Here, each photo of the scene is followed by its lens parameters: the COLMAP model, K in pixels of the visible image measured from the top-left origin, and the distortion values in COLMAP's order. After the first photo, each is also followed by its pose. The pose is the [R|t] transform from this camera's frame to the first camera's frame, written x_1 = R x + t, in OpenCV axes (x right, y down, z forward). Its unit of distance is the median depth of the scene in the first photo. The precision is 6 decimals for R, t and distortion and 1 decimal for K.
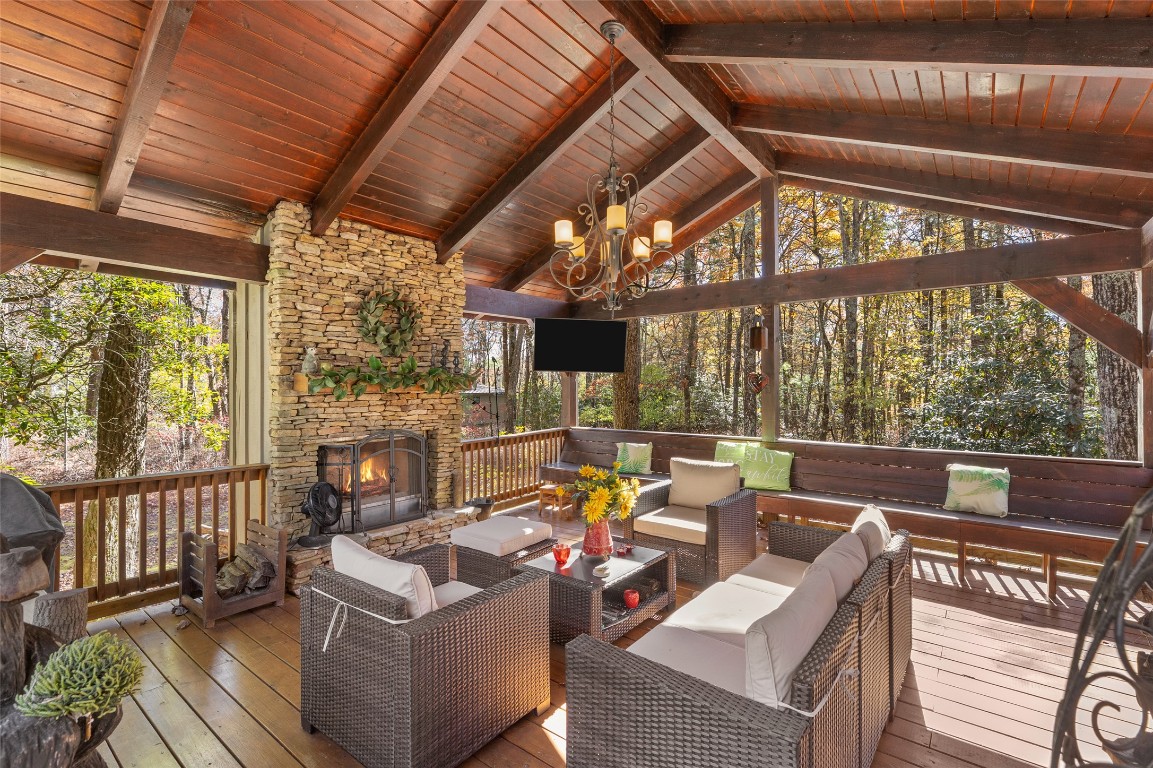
lens RADIAL K [[520.7, 0, 574.4], [0, 520.7, 381.2], [0, 0, 1]] dist [0.004970, 0.000381]
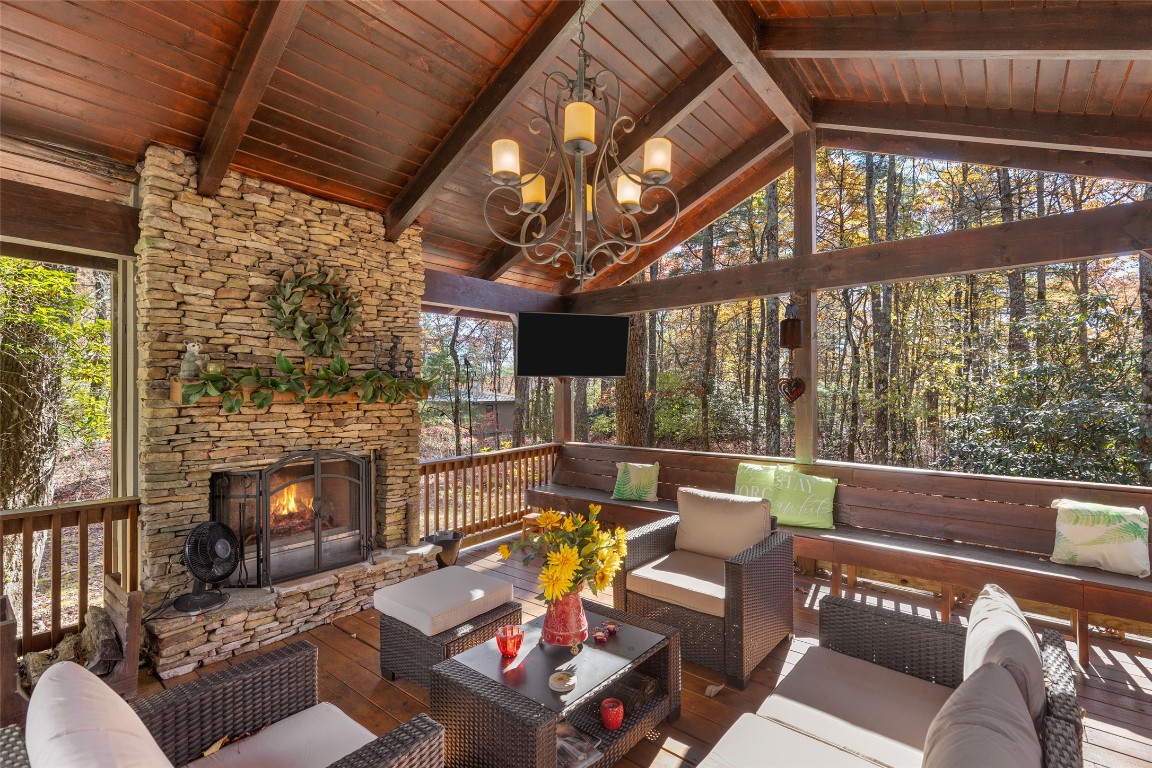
lens RADIAL K [[520.2, 0, 578.7], [0, 520.2, 389.9], [0, 0, 1]] dist [0.004970, 0.000381]
pose [[0.999658, -0.000535, -0.026134, 0.059413], [0.000565, 0.999999, 0.001130, 0.002214], [0.026133, -0.001144, 0.999658, 0.234992]]
